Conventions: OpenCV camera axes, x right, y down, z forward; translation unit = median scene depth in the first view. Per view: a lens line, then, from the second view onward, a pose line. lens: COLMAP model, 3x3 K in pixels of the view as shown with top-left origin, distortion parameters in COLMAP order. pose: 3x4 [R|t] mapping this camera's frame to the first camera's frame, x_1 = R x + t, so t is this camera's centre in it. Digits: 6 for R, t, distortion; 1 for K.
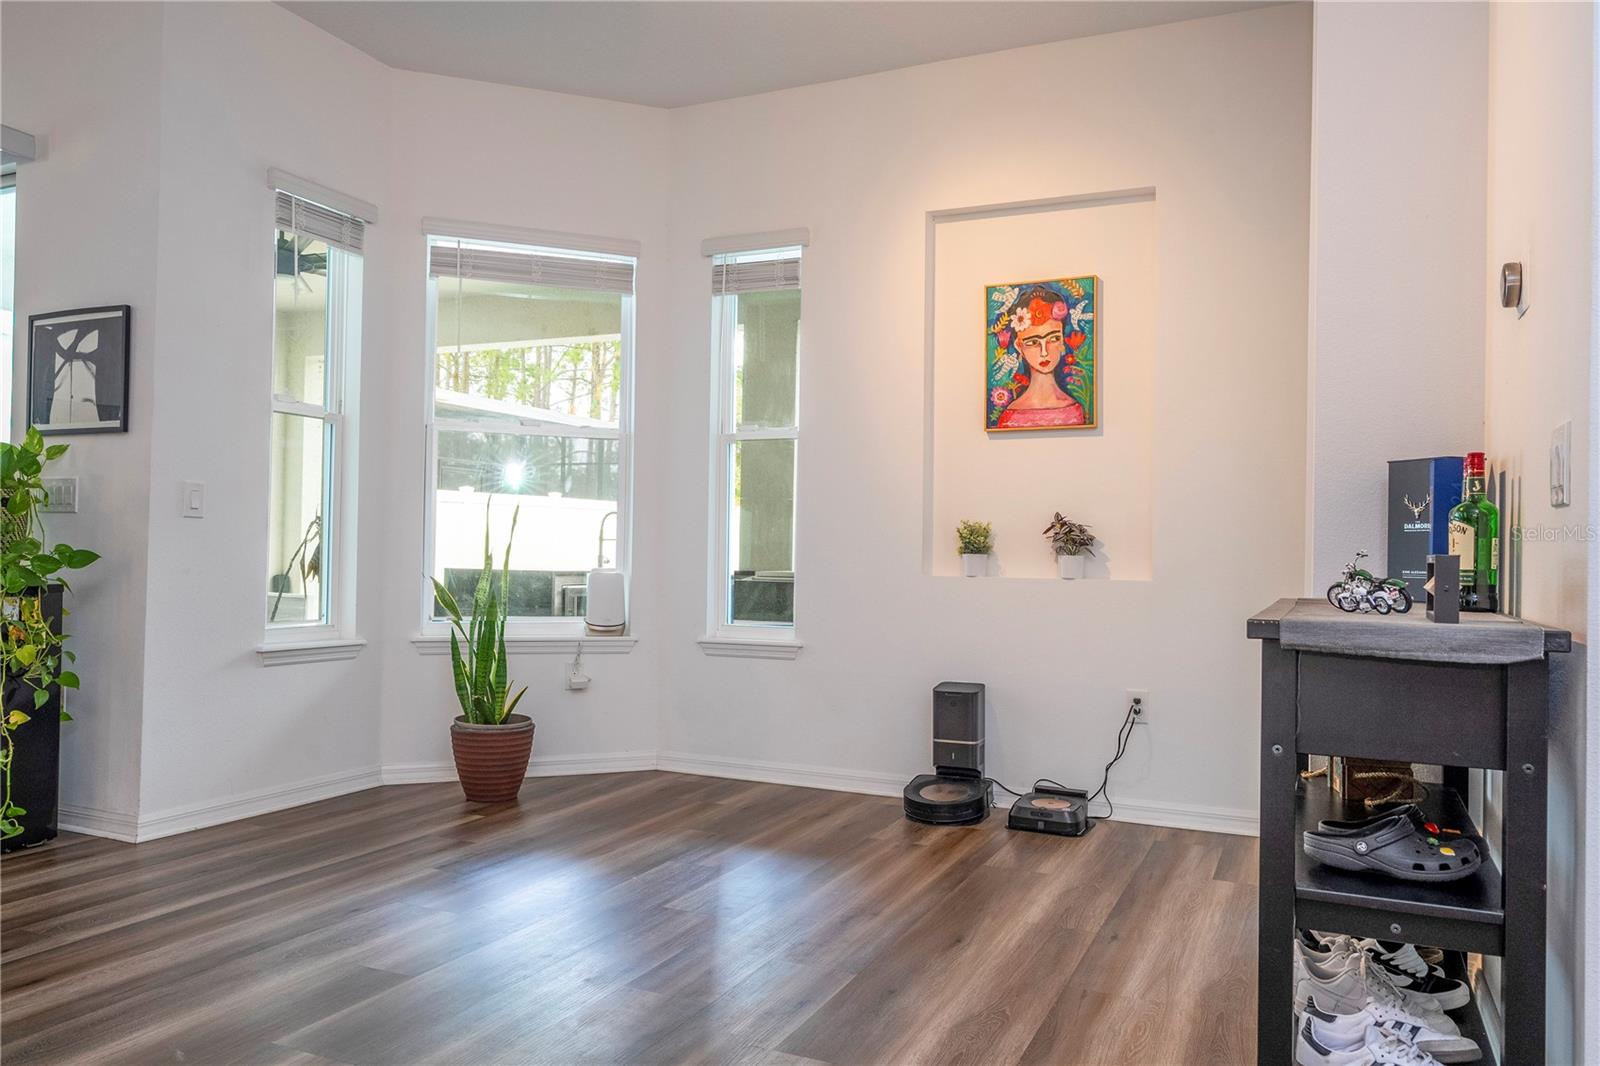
lens RADIAL K [[1144.1, 0, 809.0], [0, 1144.1, 539.6], [0, 0, 1]] dist [-0.011259, 0.003089]
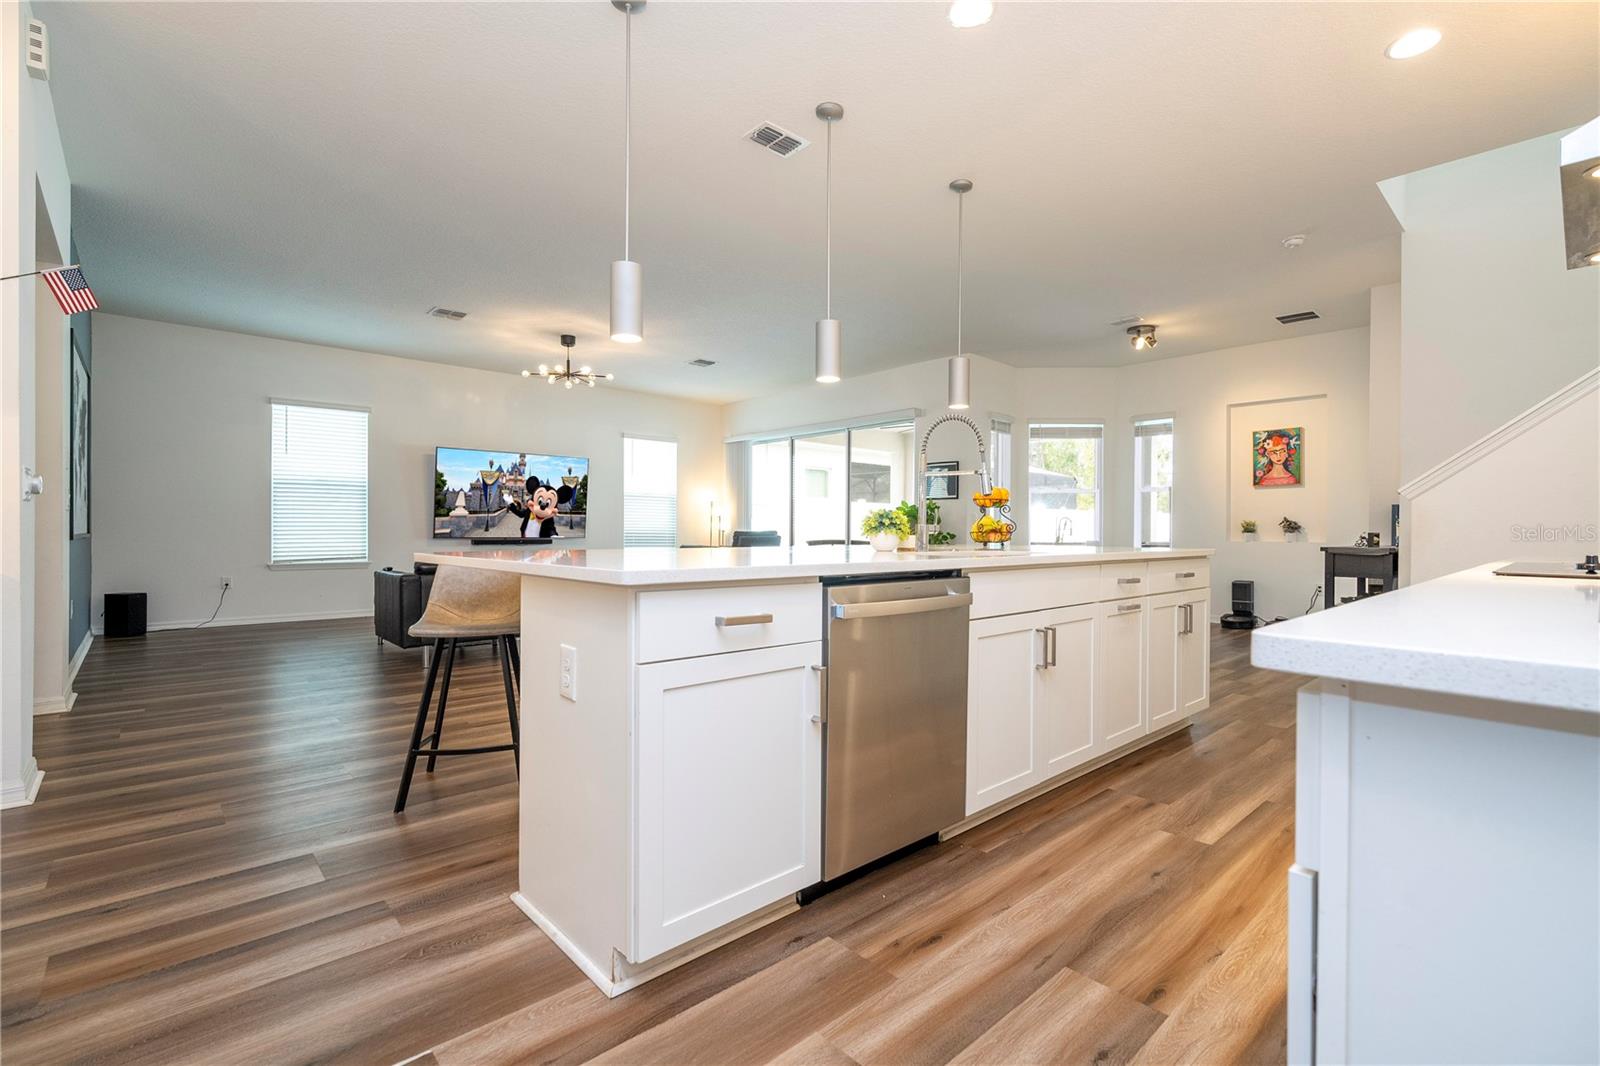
lens RADIAL K [[722.1, 0, 808.6], [0, 722.1, 533.1], [0, 0, 1]] dist [-0.005818, 0.001911]
pose [[0.922098, -0.008637, -0.386859, -0.155690], [0.013003, 0.999878, 0.008671, -0.014675], [0.386737, -0.013026, 0.922098, -0.971254]]
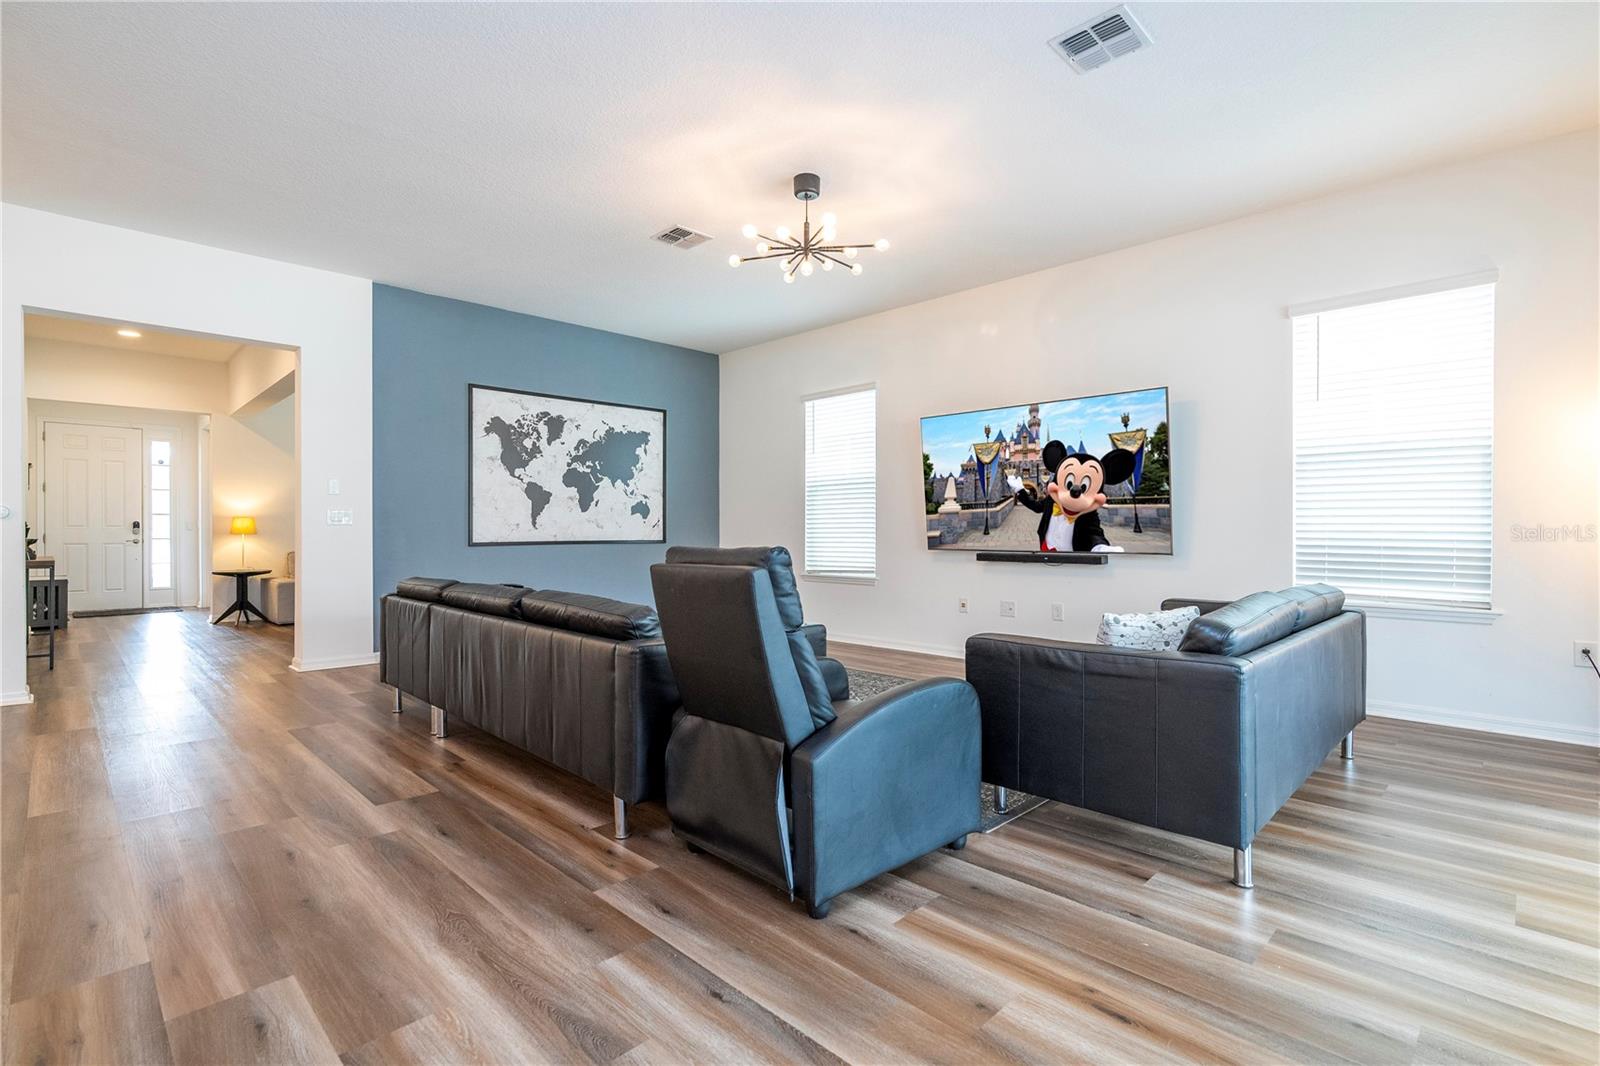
lens RADIAL K [[722.1, 0, 806.0], [0, 722.1, 530.4], [0, 0, 1]] dist [-0.005818, 0.001911]
pose [[-0.356615, -0.015041, -0.934130, -0.491301], [0.007310, 0.999795, -0.018888, -0.007704], [0.934223, -0.013564, -0.356432, 0.668322]]
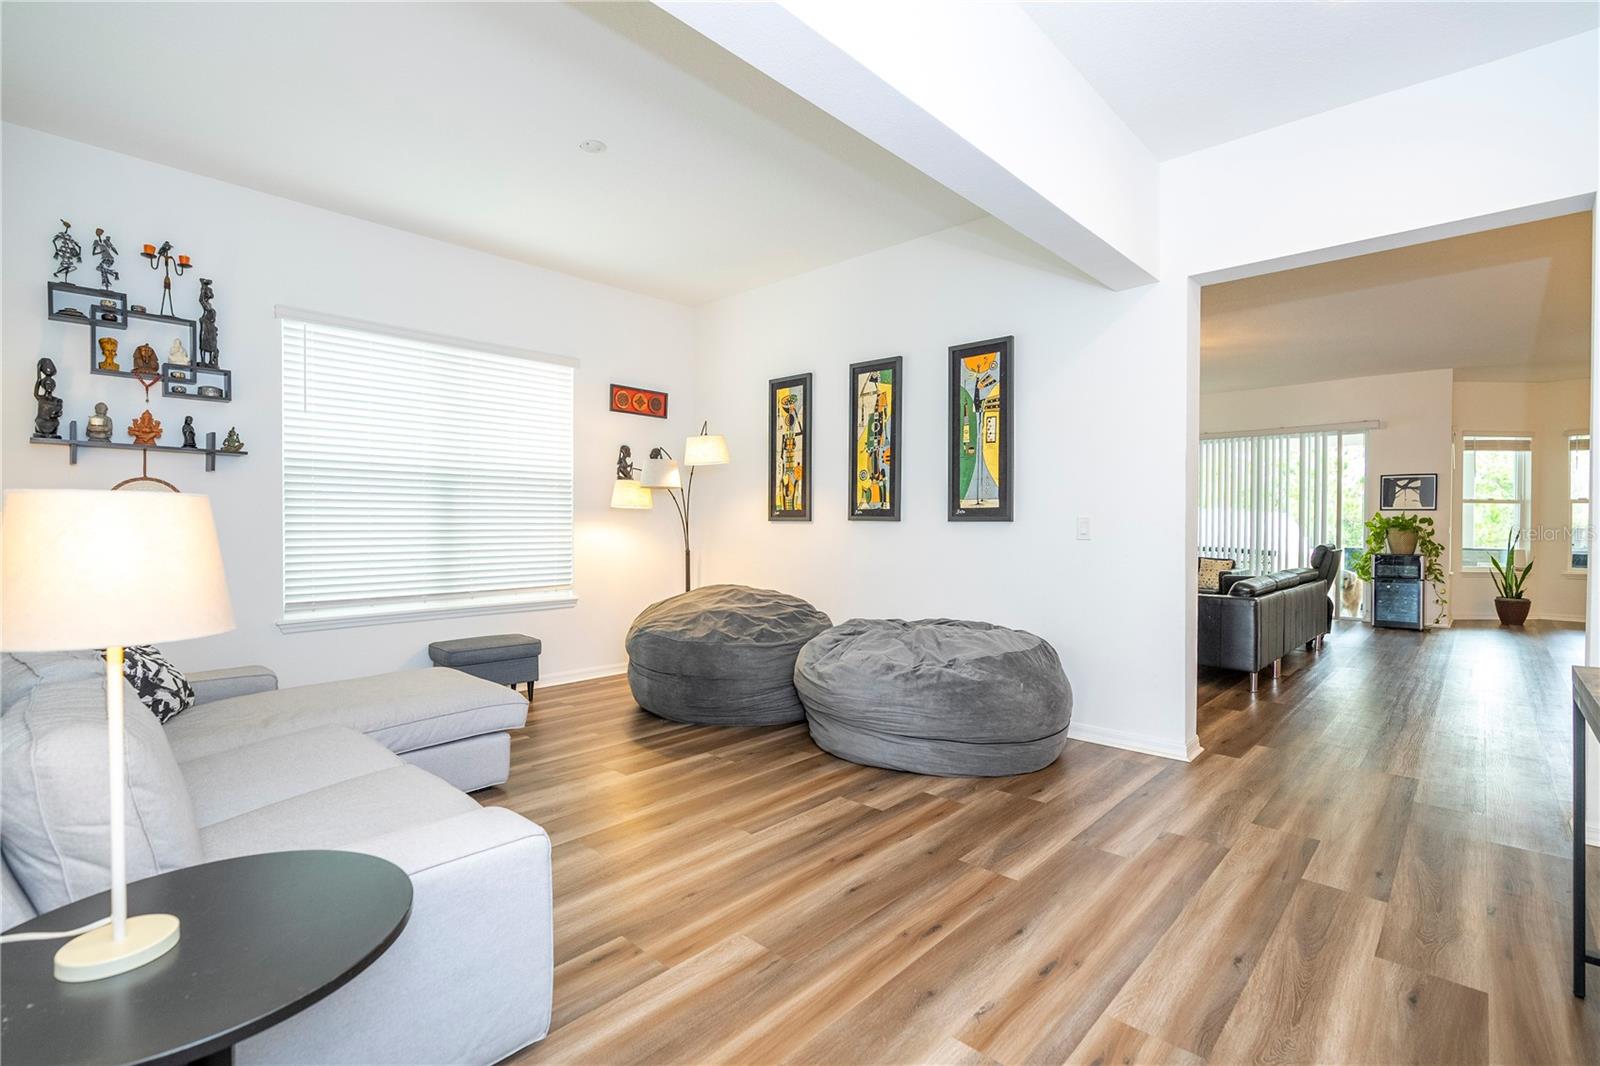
lens RADIAL K [[722.1, 0, 825.5], [0, 722.1, 535.9], [0, 0, 1]] dist [-0.005818, 0.001911]
pose [[0.951355, -0.004305, -0.308068, -1.440912], [0.011871, 0.999672, 0.022692, -0.075639], [0.307869, -0.025246, 0.951094, -1.401343]]
